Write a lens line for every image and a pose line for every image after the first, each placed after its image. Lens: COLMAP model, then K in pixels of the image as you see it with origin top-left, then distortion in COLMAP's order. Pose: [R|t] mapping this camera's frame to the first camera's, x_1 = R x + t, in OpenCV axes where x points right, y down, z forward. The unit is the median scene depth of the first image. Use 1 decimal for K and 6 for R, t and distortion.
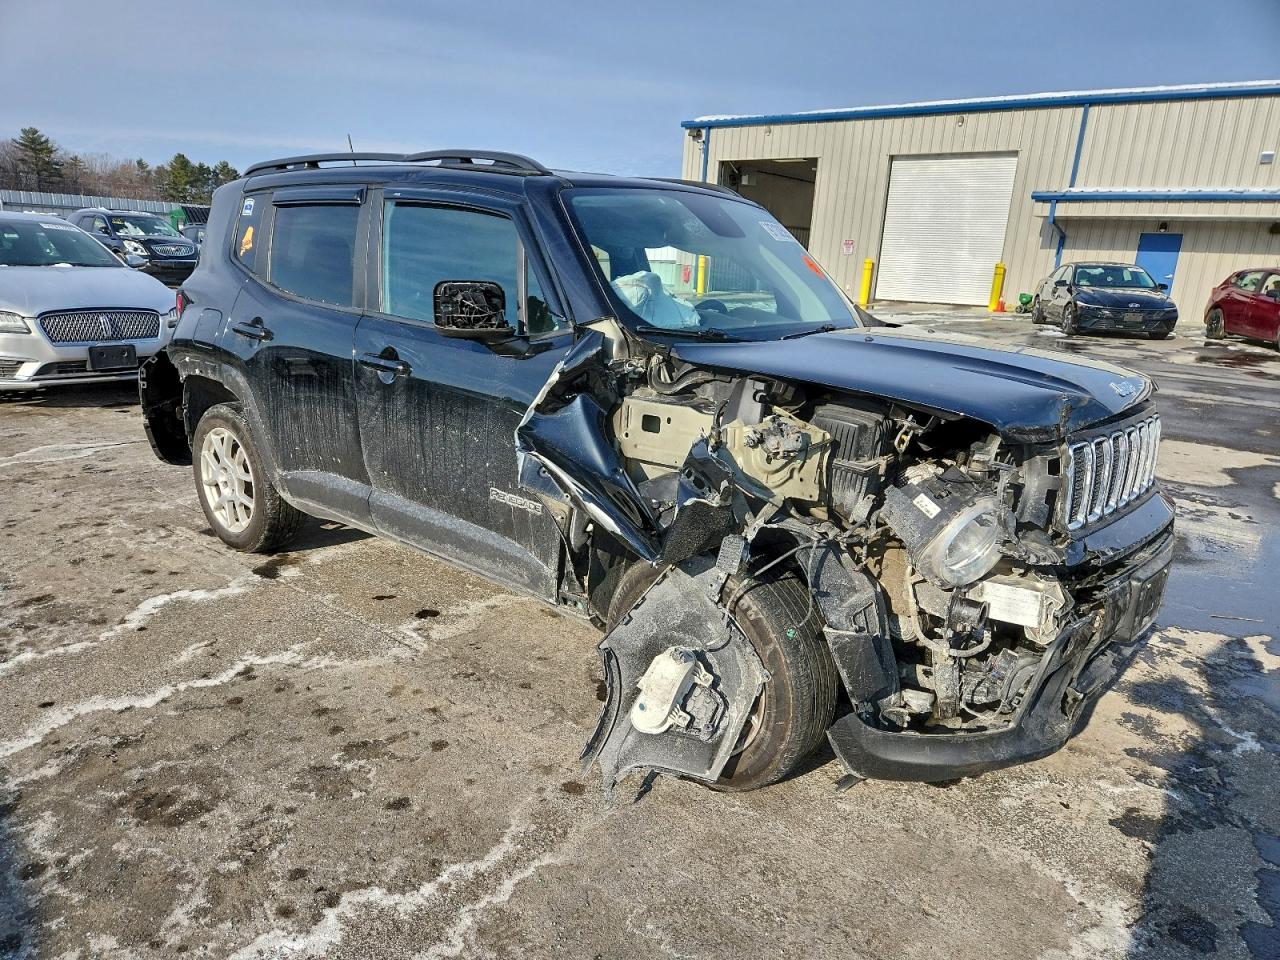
lens RADIAL K [[926.3, 0, 640.0], [0, 926.3, 480.0], [0, 0, 1]] dist [0.044029, -0.006868]
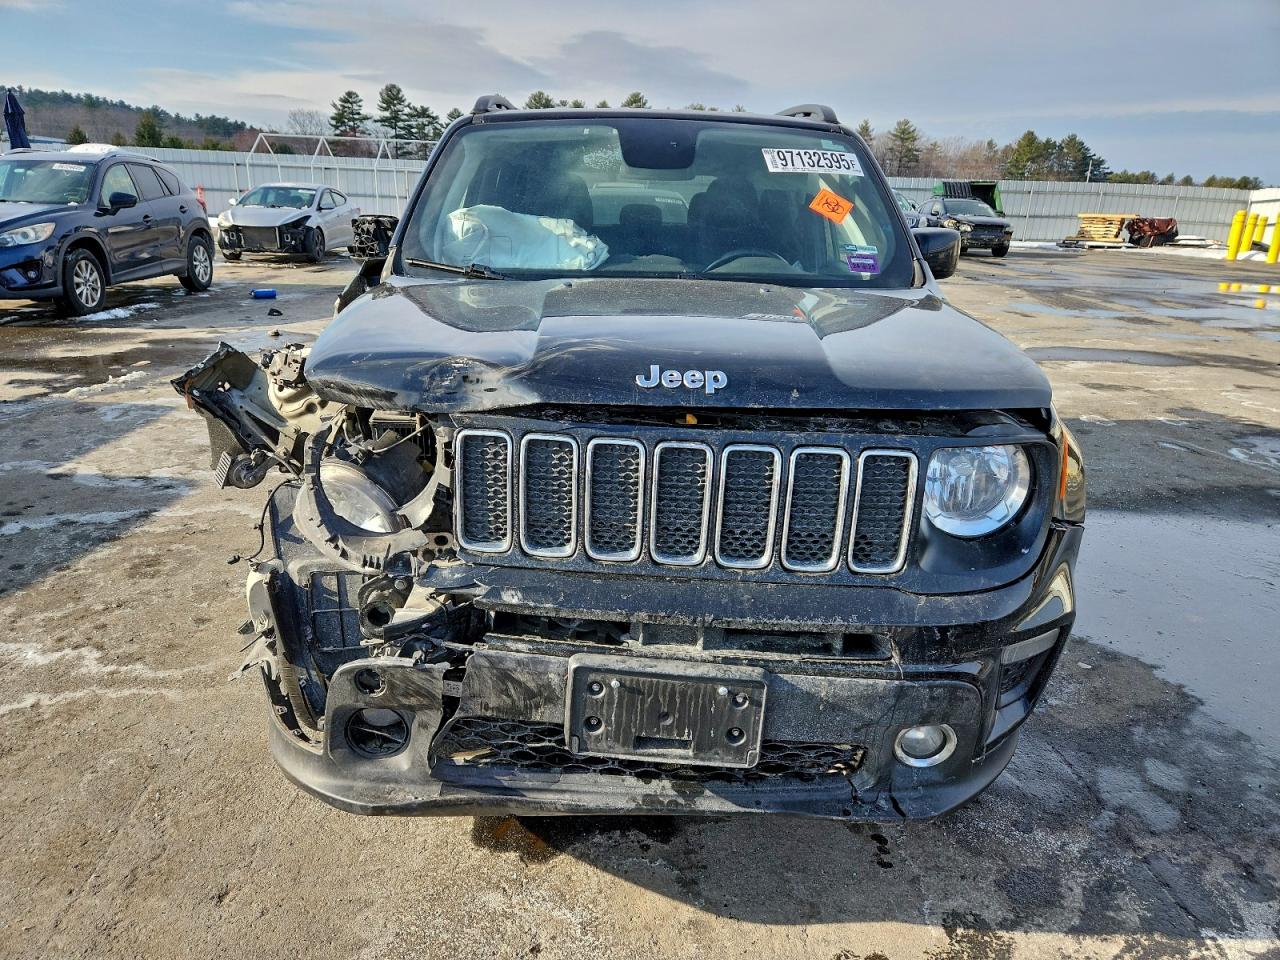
lens RADIAL K [[926.3, 0, 640.0], [0, 926.3, 480.0], [0, 0, 1]] dist [0.044029, -0.006868]
pose [[0.619594, 0.210614, -0.756139, 0.104747], [-0.195921, 0.974334, 0.110849, -0.010196], [0.760078, 0.079462, 0.644955, 0.061231]]
